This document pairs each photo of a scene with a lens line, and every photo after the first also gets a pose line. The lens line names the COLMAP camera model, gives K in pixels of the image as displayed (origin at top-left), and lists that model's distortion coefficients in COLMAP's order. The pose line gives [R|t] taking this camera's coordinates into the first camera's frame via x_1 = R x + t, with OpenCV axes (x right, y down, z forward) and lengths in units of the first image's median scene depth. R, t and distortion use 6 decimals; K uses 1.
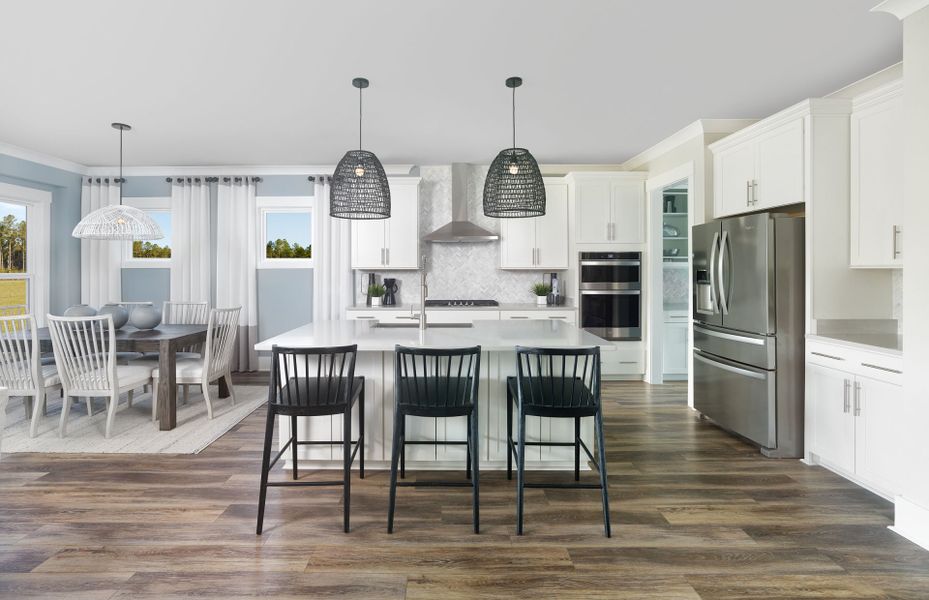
lens RADIAL K [[413.0, 0, 444.6], [0, 413.0, 270.2], [0, 0, 1]] dist [-0.009923, 0.000734]
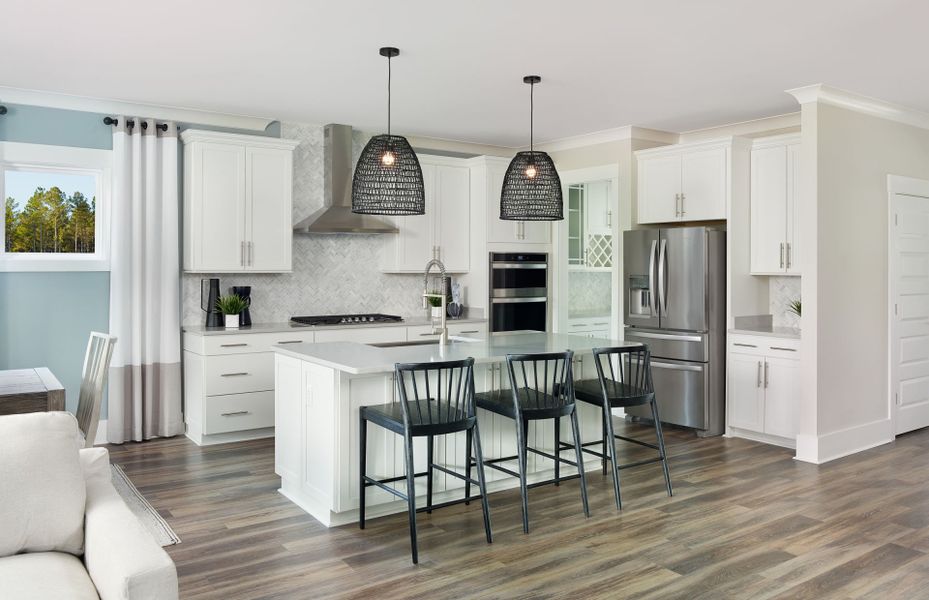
lens RADIAL K [[731.4, 0, 463.9], [0, 731.4, 266.4], [0, 0, 1]] dist [-0.044078, -0.001234]
pose [[0.818296, 0.005056, 0.574775, -0.734804], [-0.004747, 0.999987, -0.002039, -0.015854], [-0.574778, -0.001060, 0.818309, -0.225209]]
